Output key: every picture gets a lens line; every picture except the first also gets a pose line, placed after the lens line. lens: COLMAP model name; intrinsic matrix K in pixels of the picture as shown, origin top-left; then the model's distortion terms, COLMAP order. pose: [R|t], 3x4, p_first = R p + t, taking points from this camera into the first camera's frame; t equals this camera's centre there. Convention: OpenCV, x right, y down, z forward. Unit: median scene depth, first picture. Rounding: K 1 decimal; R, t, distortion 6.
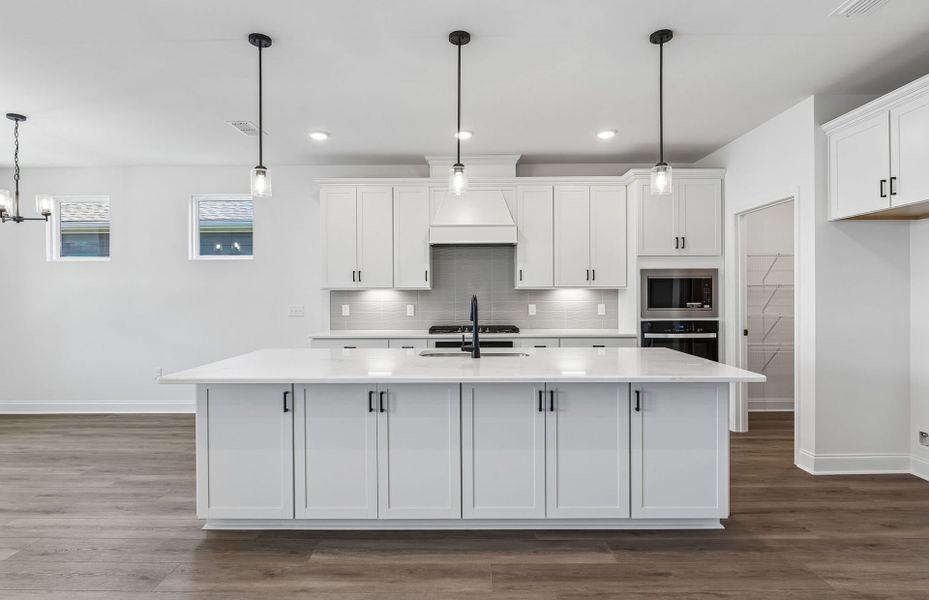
lens RADIAL K [[474.3, 0, 463.7], [0, 474.3, 294.9], [0, 0, 1]] dist [-0.005394, 0.001715]
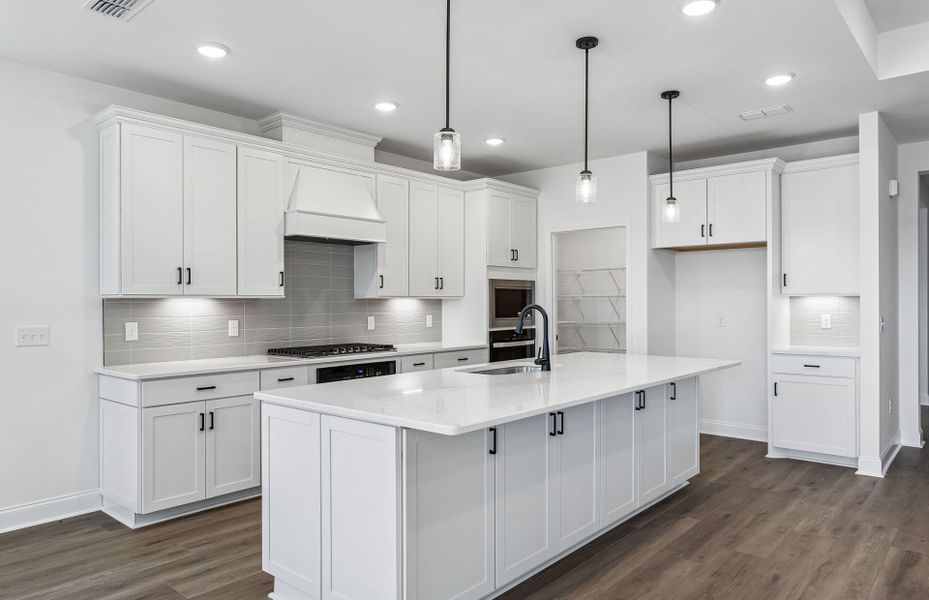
lens RADIAL K [[603.9, 0, 464.9], [0, 603.9, 305.3], [0, 0, 1]] dist [0.006543, 0.000240]
pose [[0.662440, -0.002763, 0.749110, -0.613073], [0.003401, 0.999994, 0.000681, -0.000107], [-0.749107, 0.002097, 0.662446, 0.198157]]
